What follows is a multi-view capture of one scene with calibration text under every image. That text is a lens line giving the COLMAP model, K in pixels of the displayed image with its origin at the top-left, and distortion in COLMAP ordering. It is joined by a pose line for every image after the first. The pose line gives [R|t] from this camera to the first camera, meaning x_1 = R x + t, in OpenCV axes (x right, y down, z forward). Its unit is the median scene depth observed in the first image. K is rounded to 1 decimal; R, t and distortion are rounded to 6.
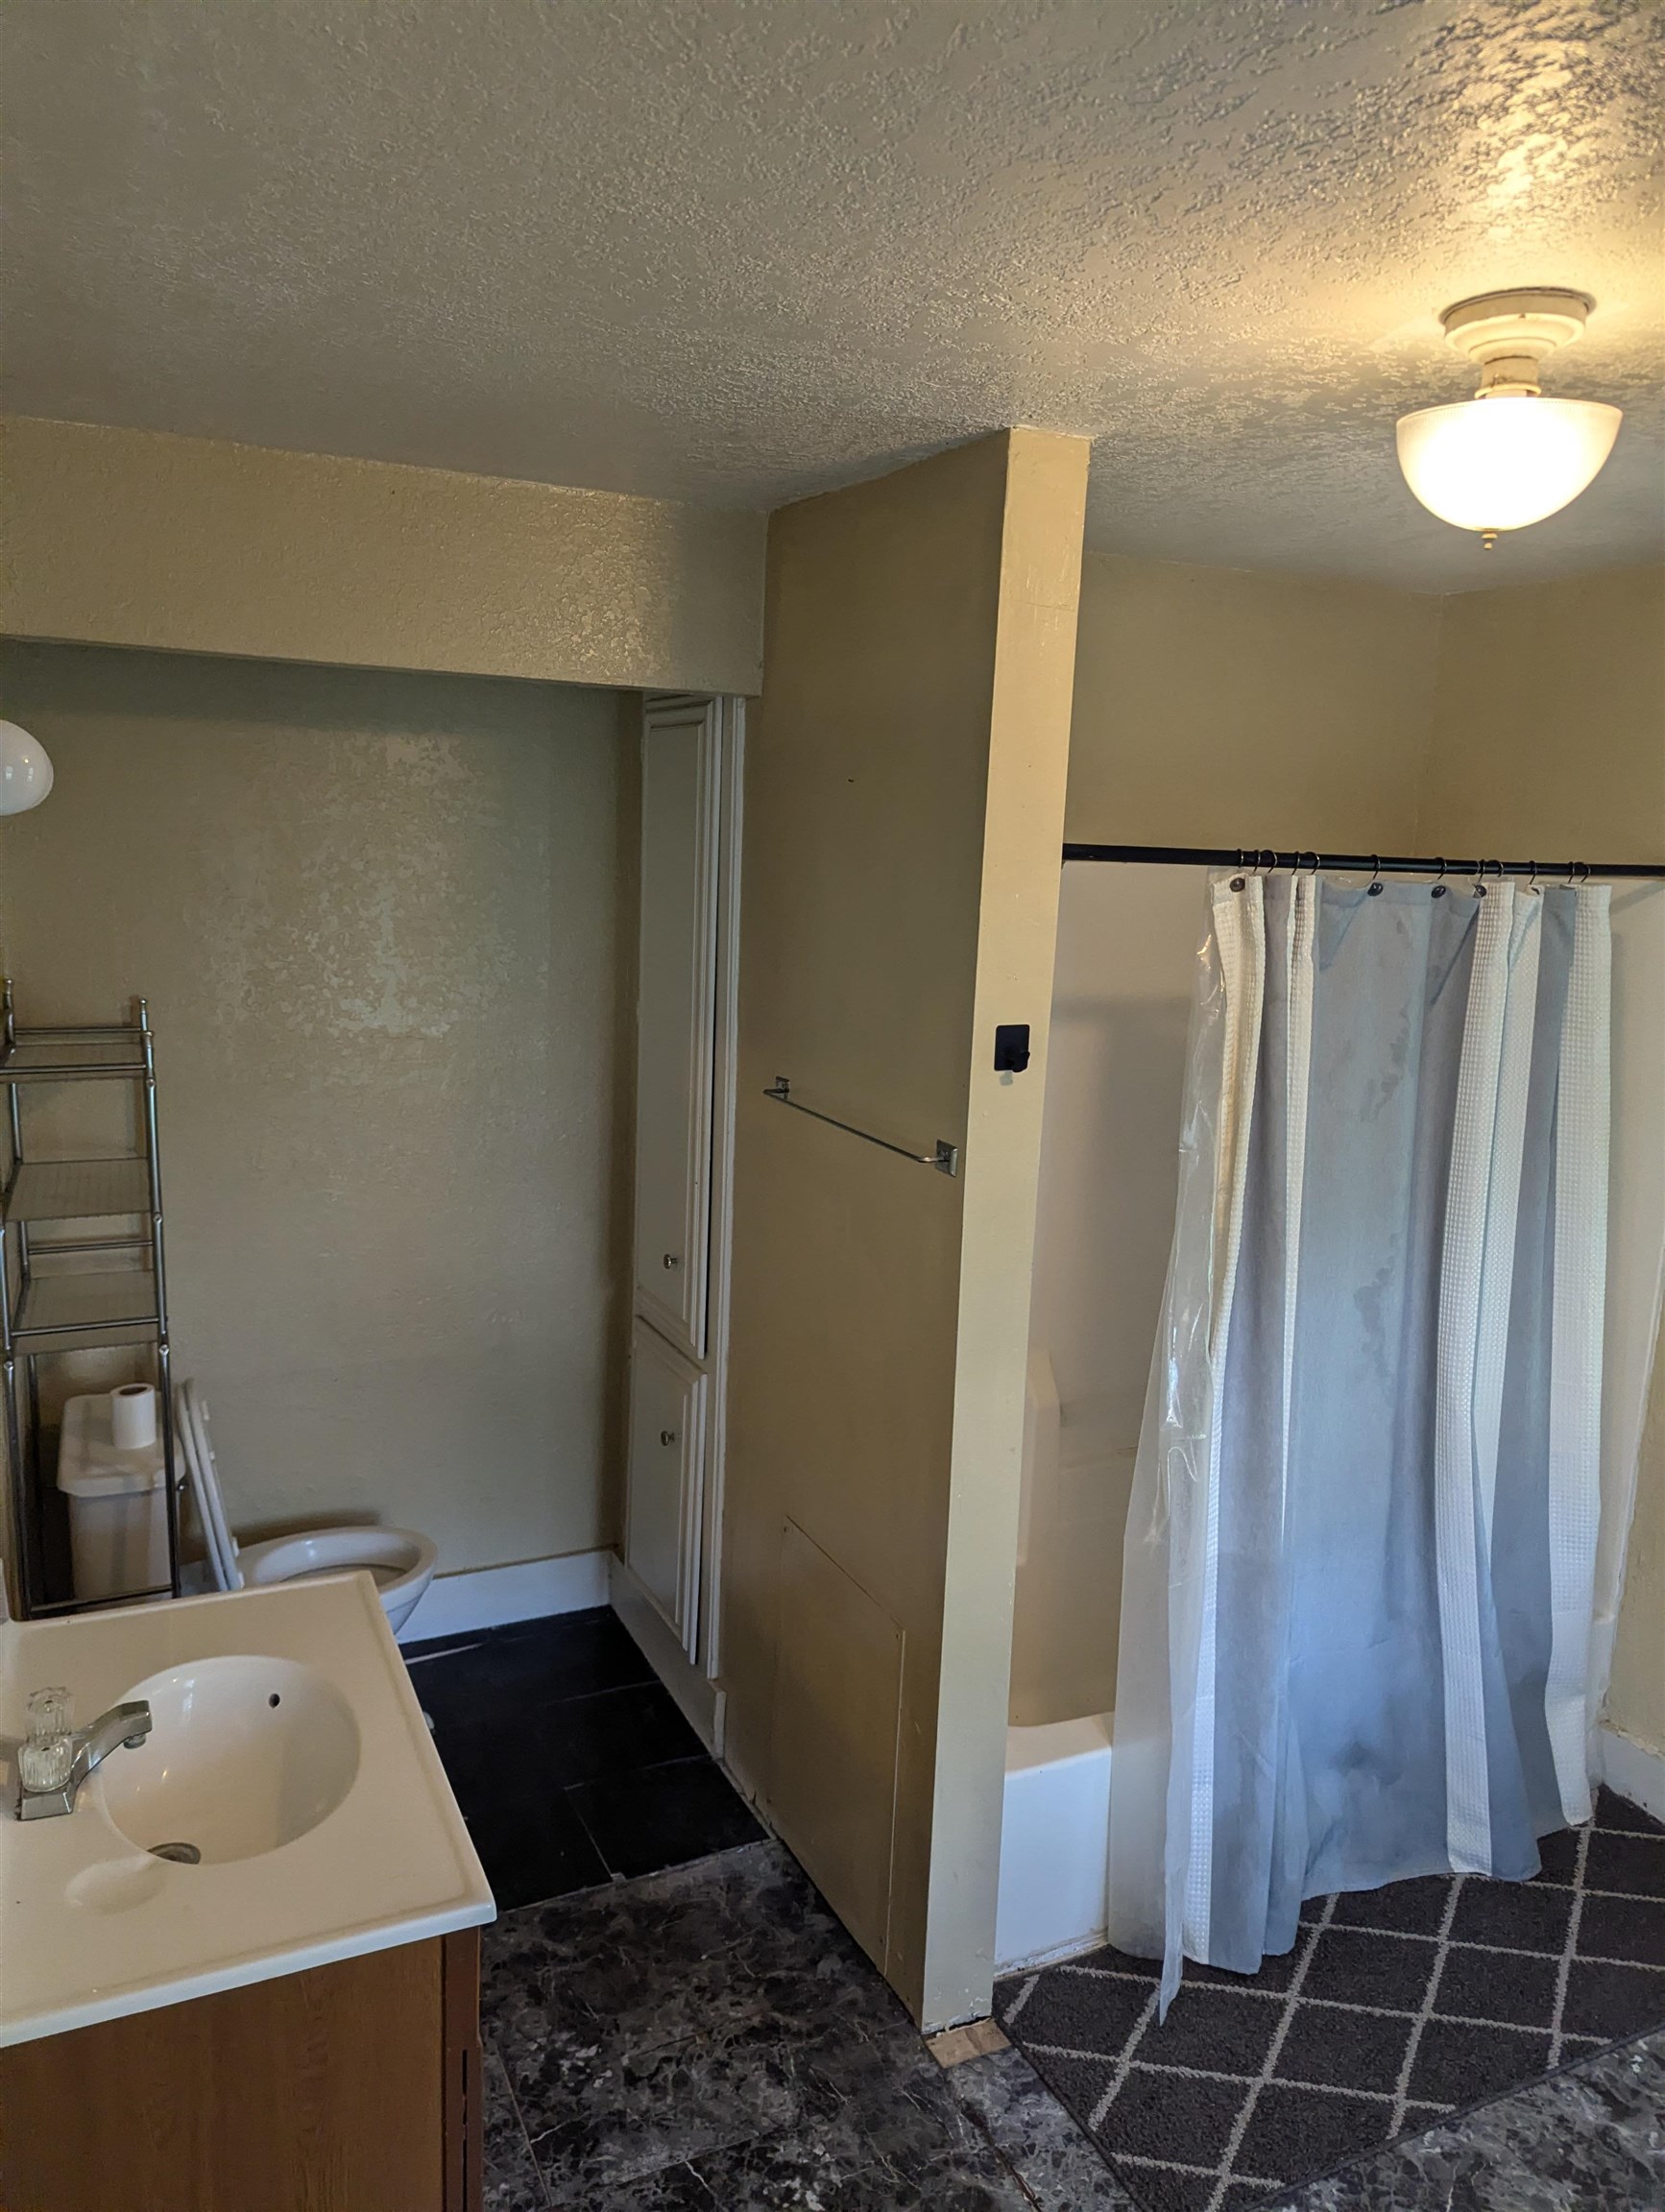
lens RADIAL K [[1570.5, 0, 864.4], [0, 1570.5, 1112.6], [0, 0, 1]] dist [0.033610, -0.020152]
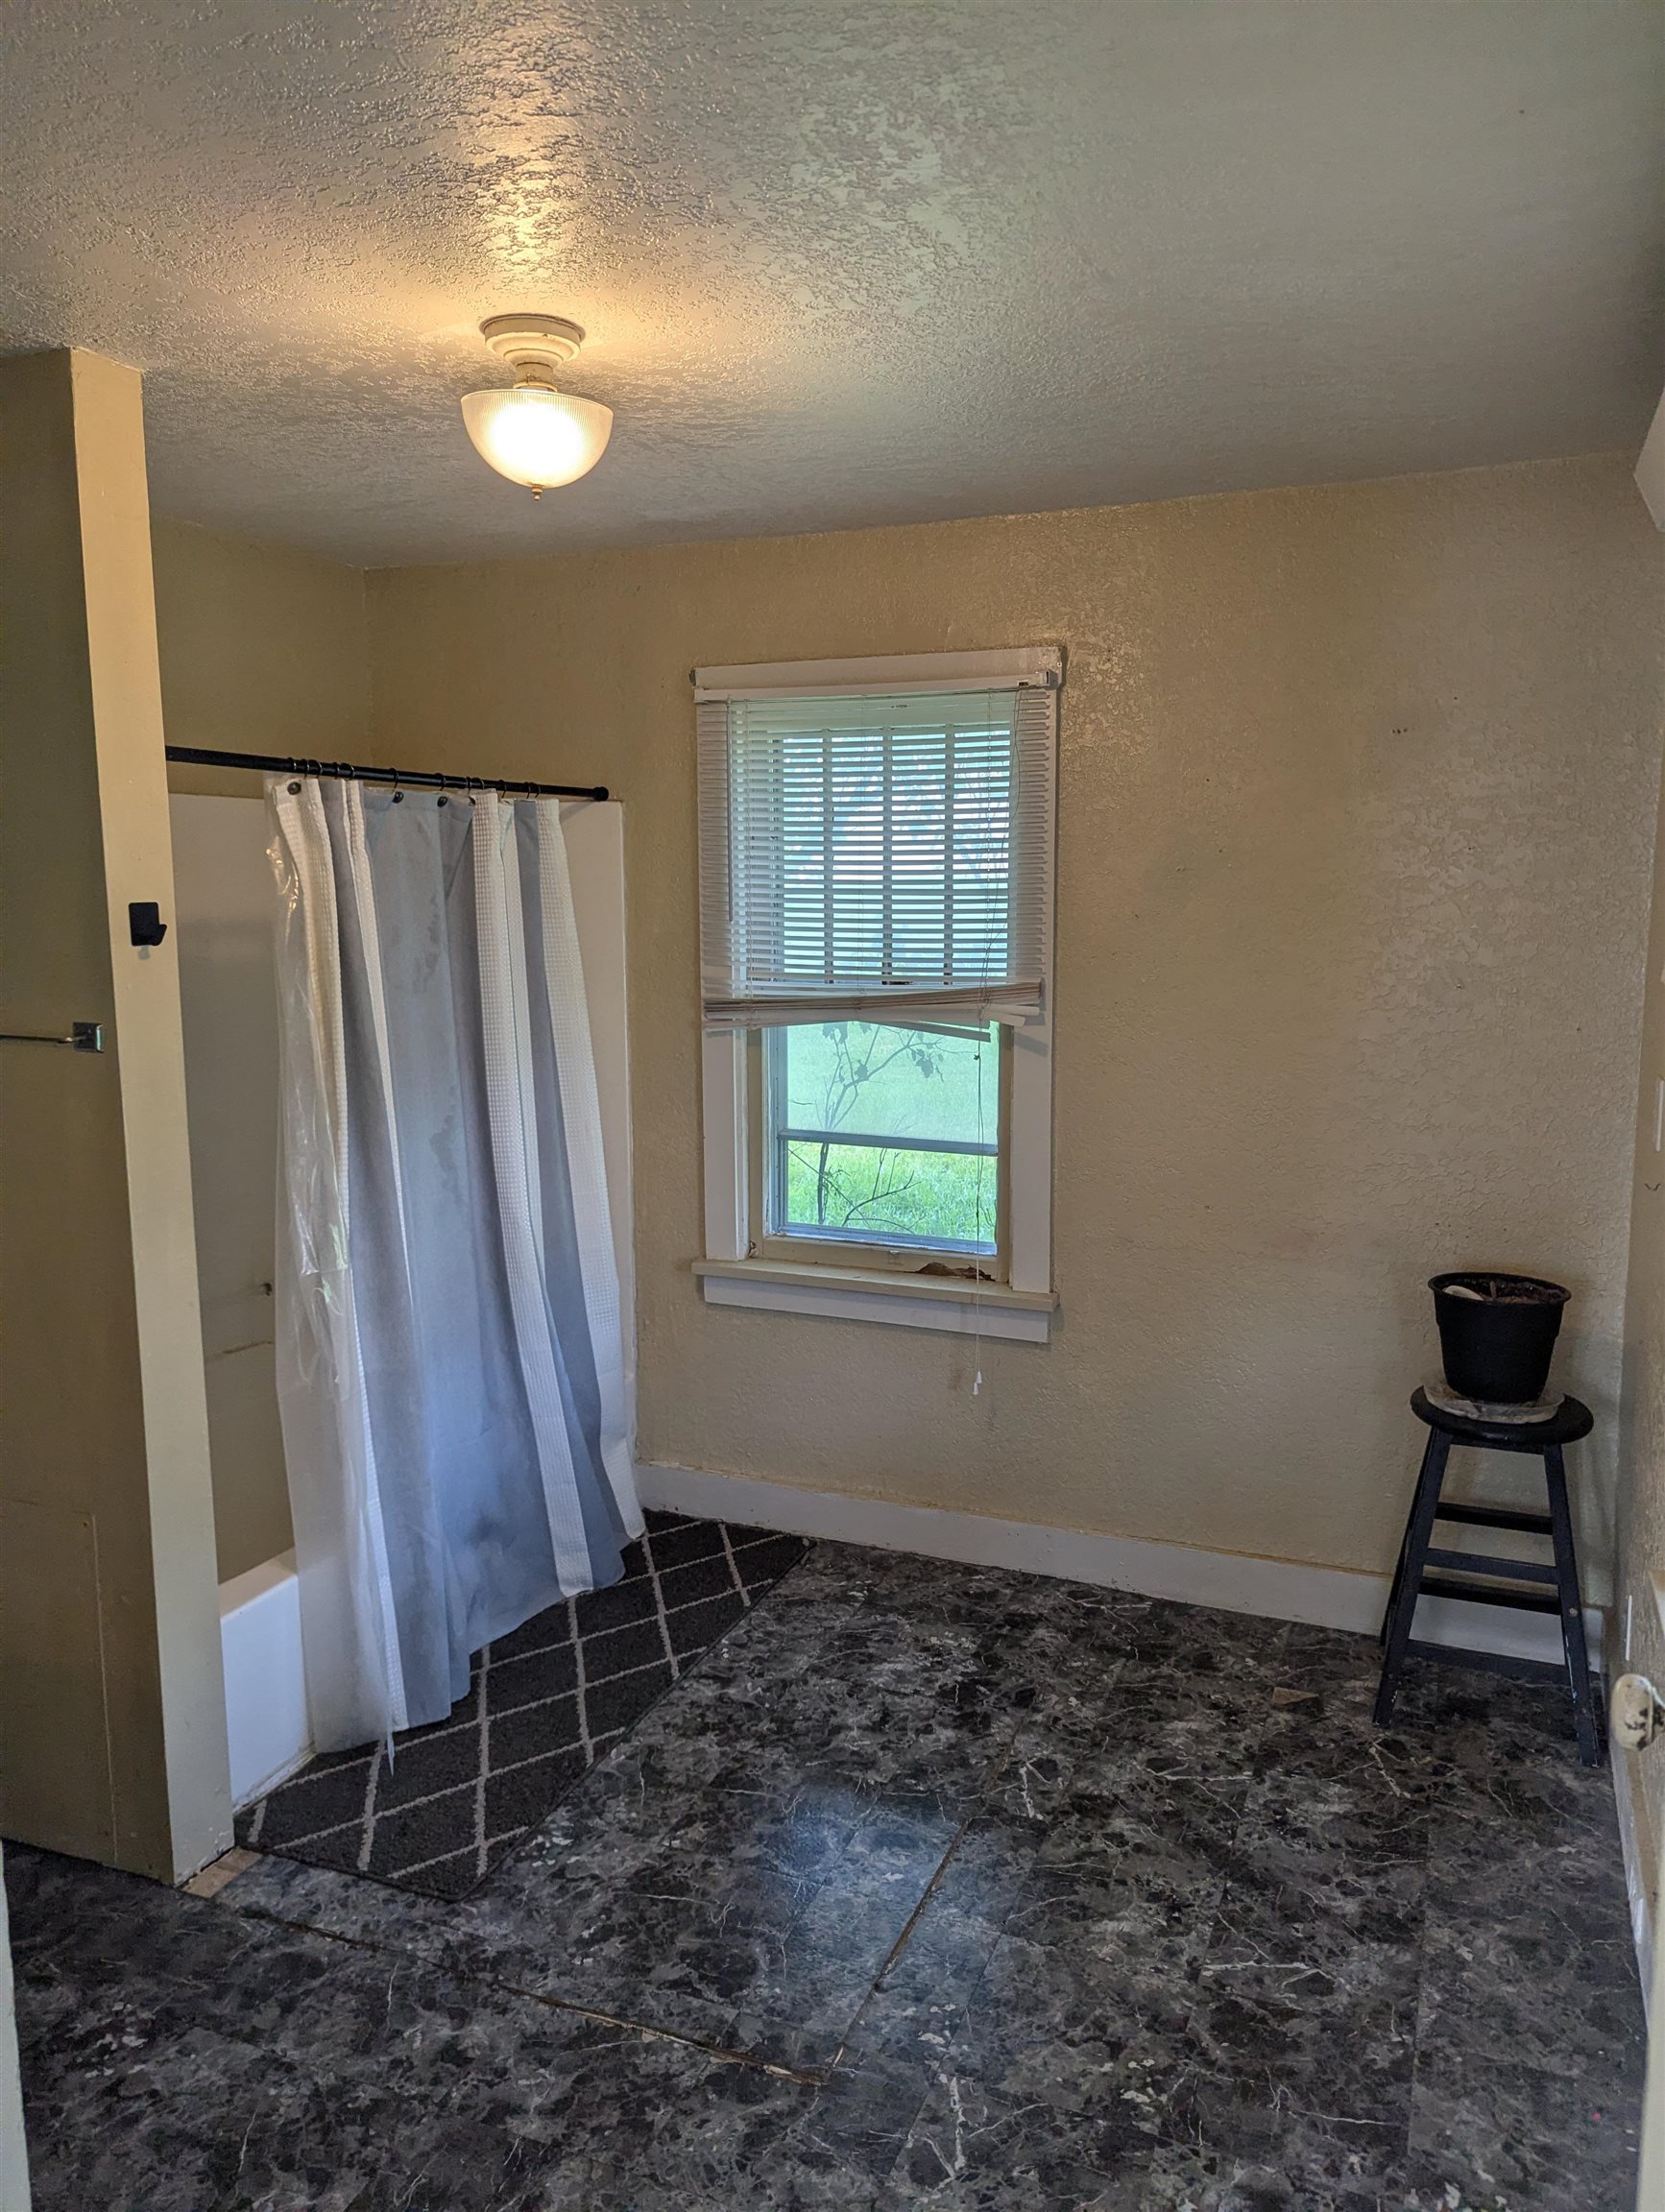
lens RADIAL K [[1570.0, 0, 894.6], [0, 1570.0, 1113.3], [0, 0, 1]] dist [0.056203, -0.055108]
pose [[0.726164, -0.140926, 0.672923, -0.248200], [0.154179, 0.987218, 0.040370, 0.106842], [-0.670011, 0.074435, 0.738610, -0.127021]]
